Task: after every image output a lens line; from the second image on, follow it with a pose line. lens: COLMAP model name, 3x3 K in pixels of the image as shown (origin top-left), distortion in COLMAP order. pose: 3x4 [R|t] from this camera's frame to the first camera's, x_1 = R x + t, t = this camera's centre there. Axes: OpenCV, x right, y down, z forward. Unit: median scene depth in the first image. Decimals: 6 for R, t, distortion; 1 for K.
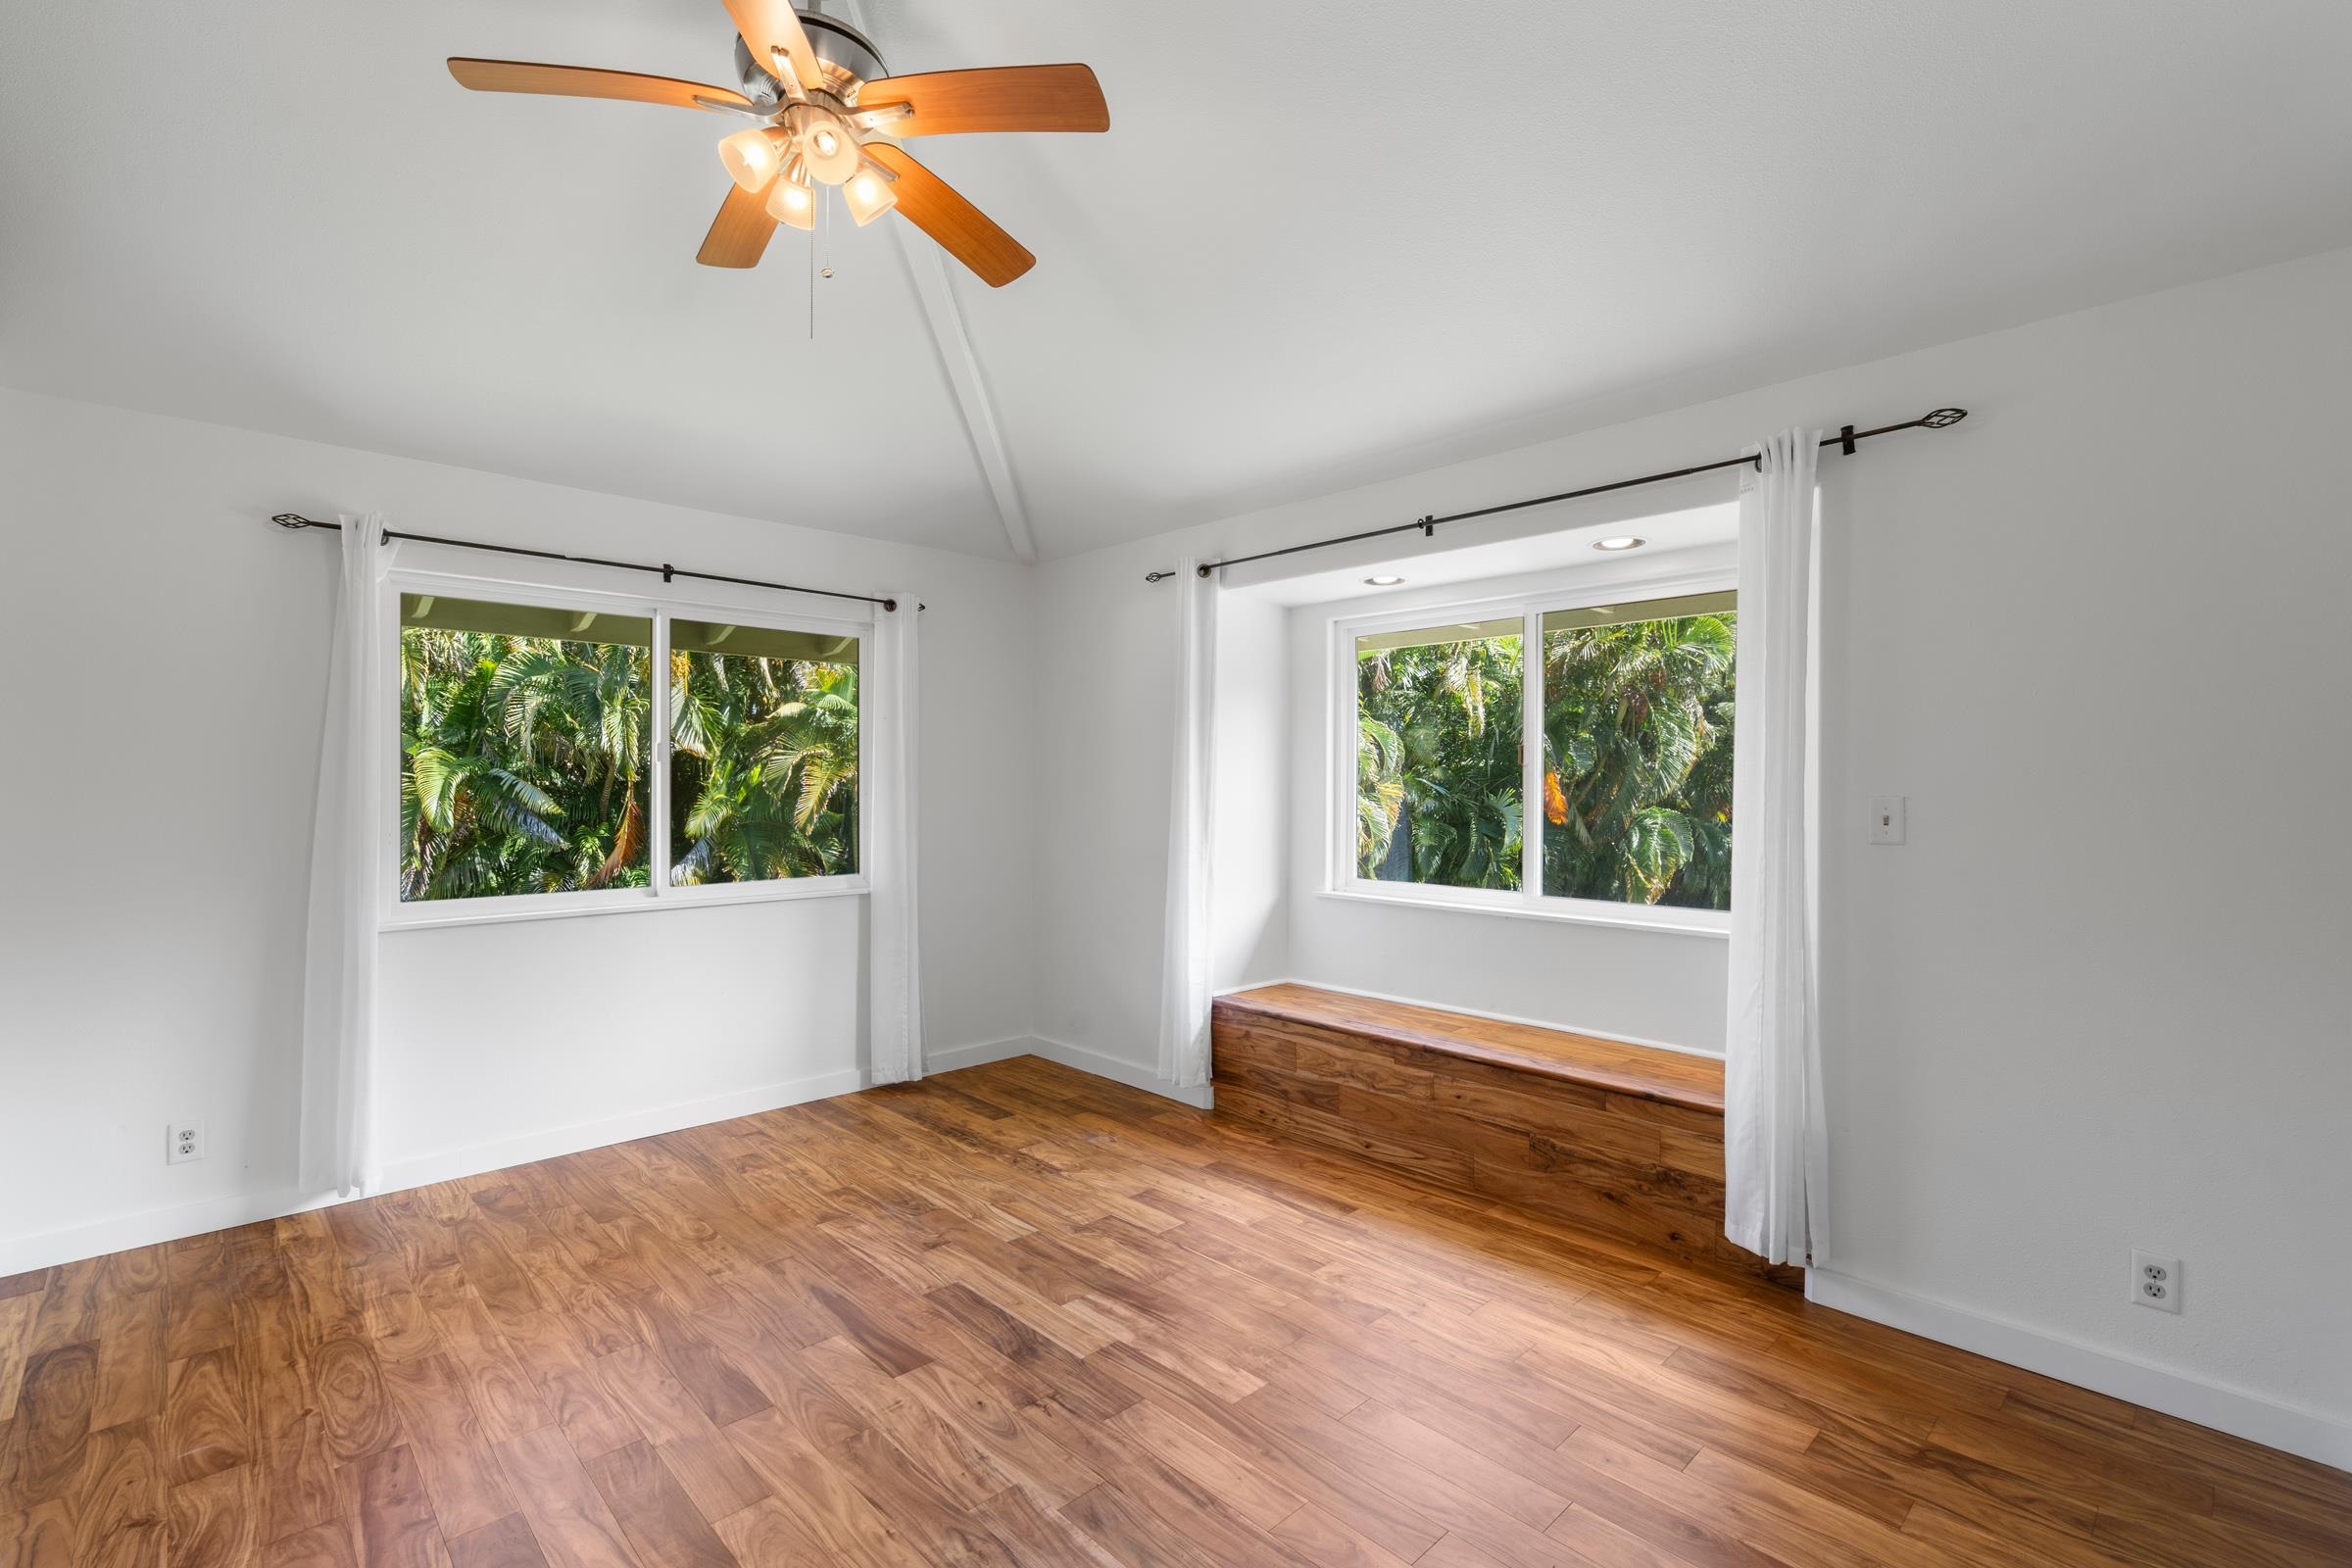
lens RADIAL K [[1046.9, 0, 1176.0], [0, 1046.9, 784.0], [0, 0, 1]] dist [-0.005130, -0.000294]
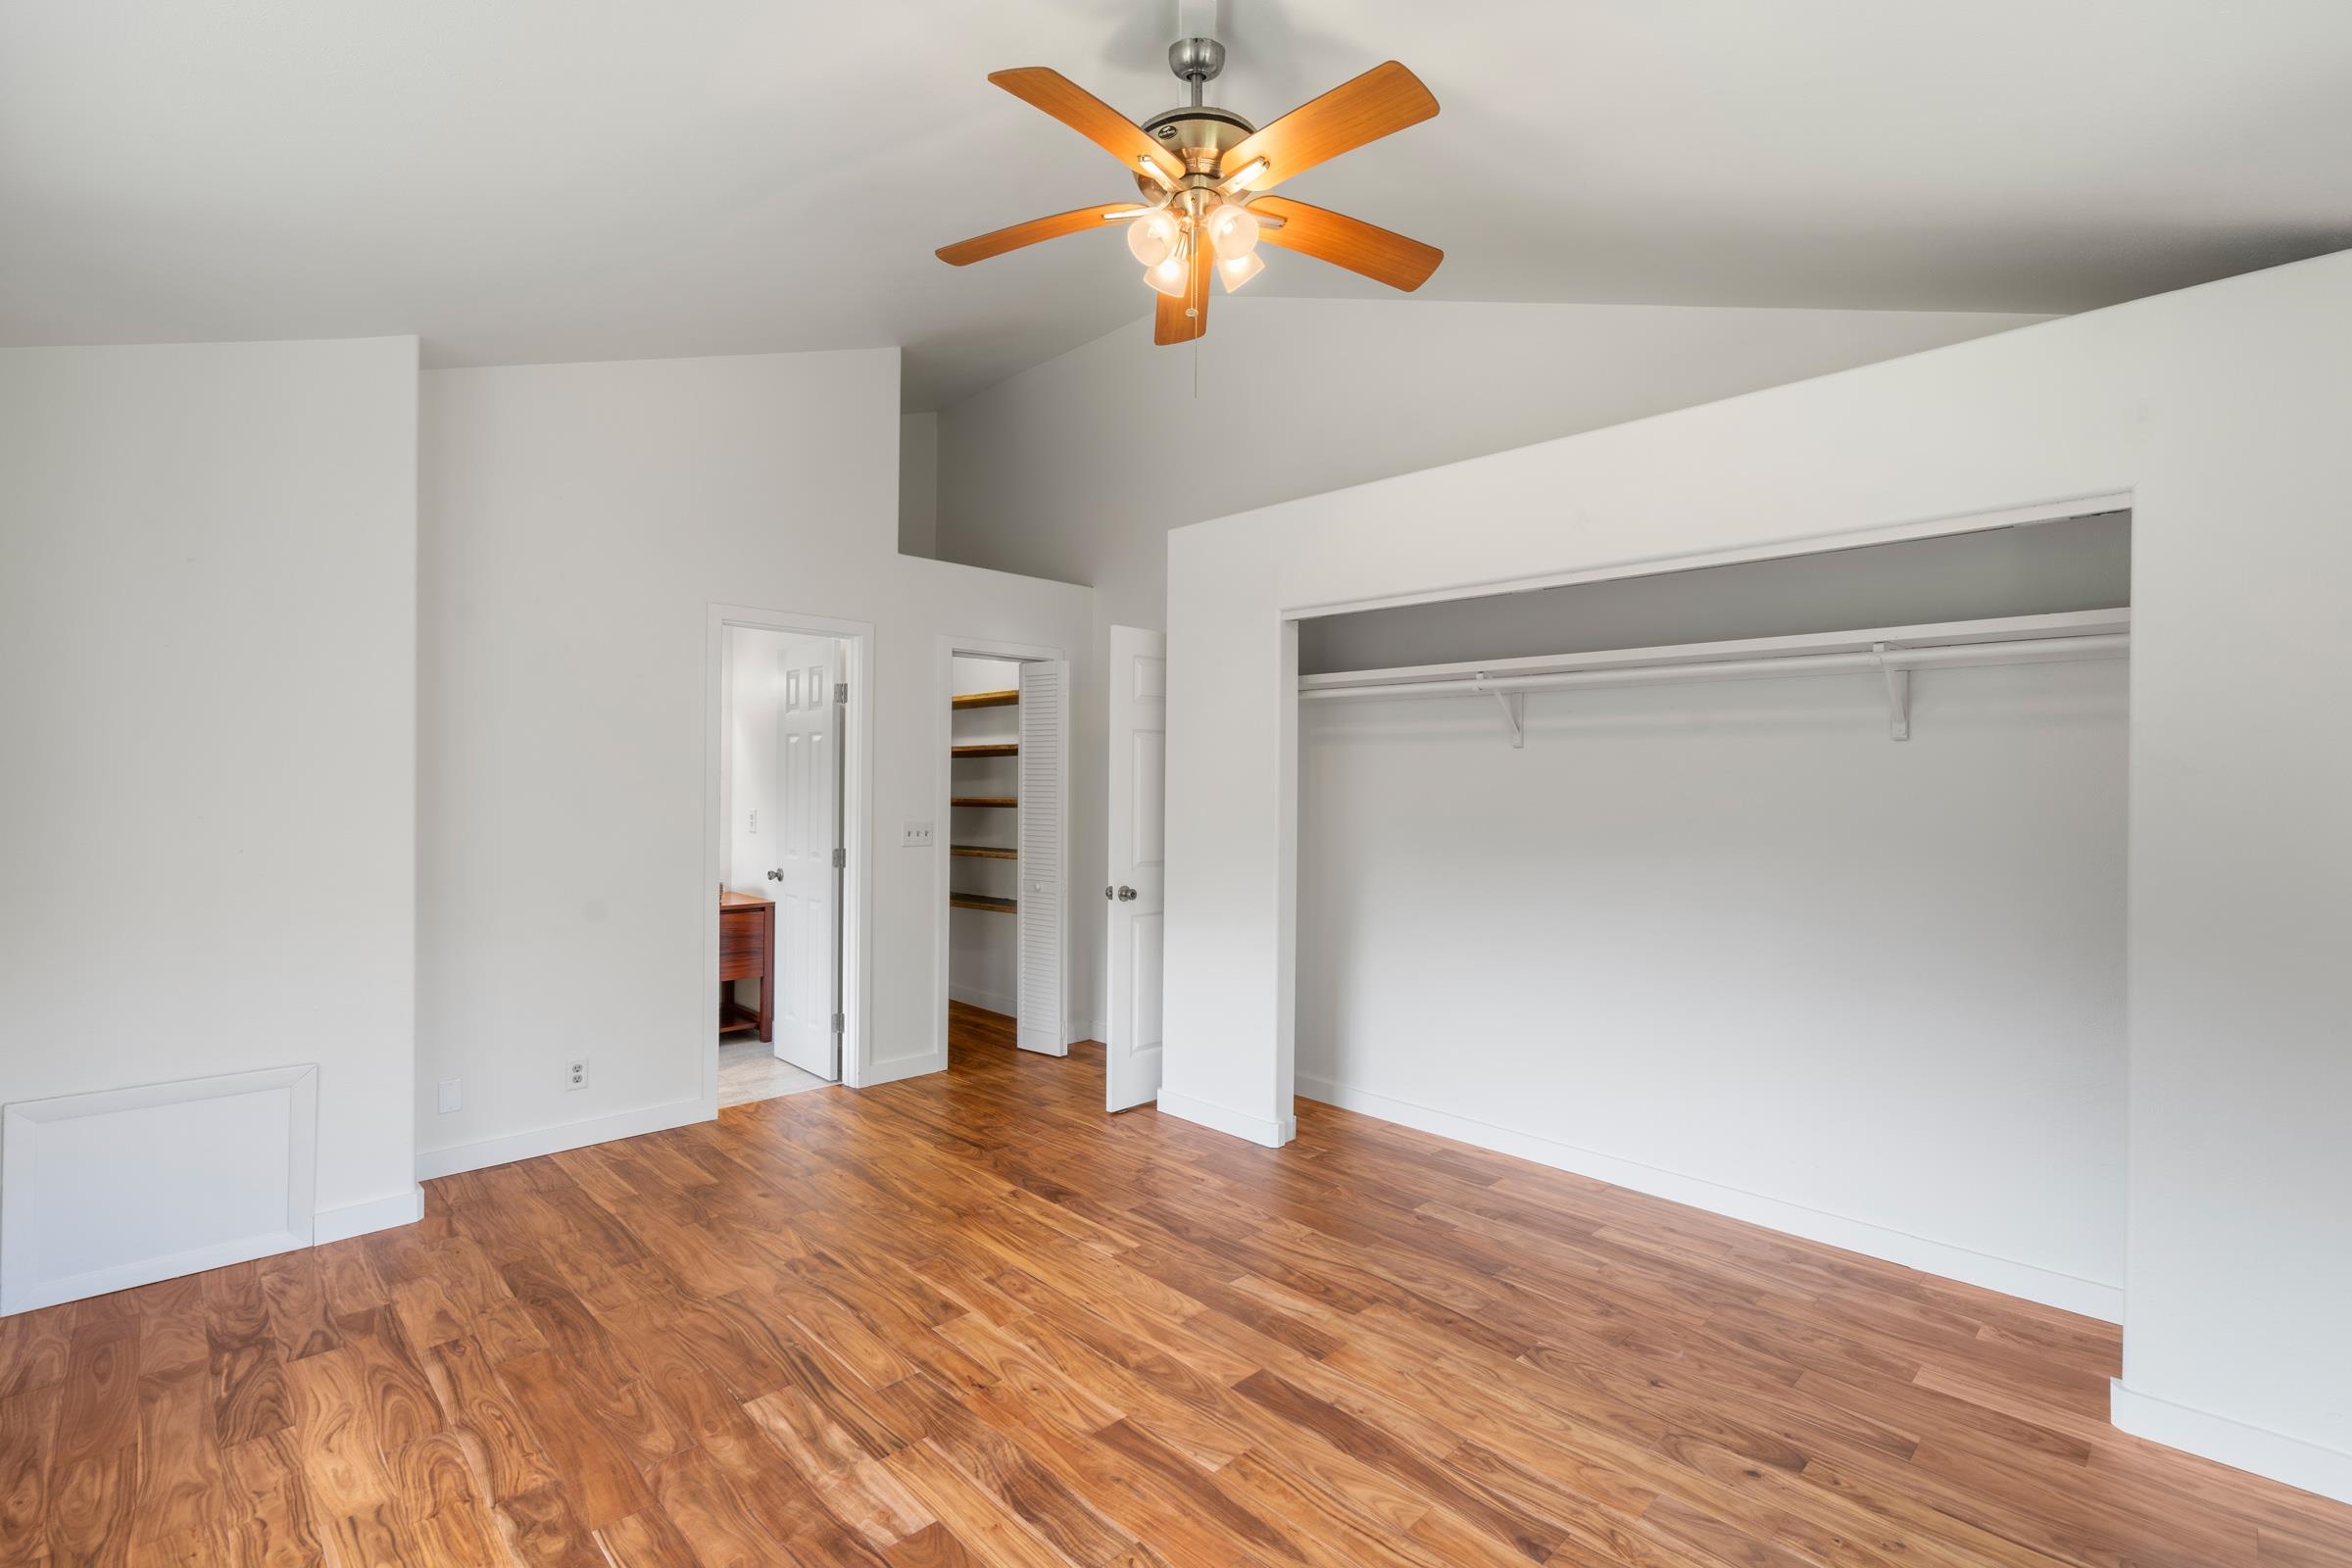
lens RADIAL K [[1046.9, 0, 1176.0], [0, 1046.9, 784.0], [0, 0, 1]] dist [-0.005130, -0.000294]
pose [[-0.999856, -0.012277, -0.011727, -0.303023], [-0.012338, 0.999911, 0.005170, -0.022235], [0.011663, 0.005314, -0.999918, 1.999885]]
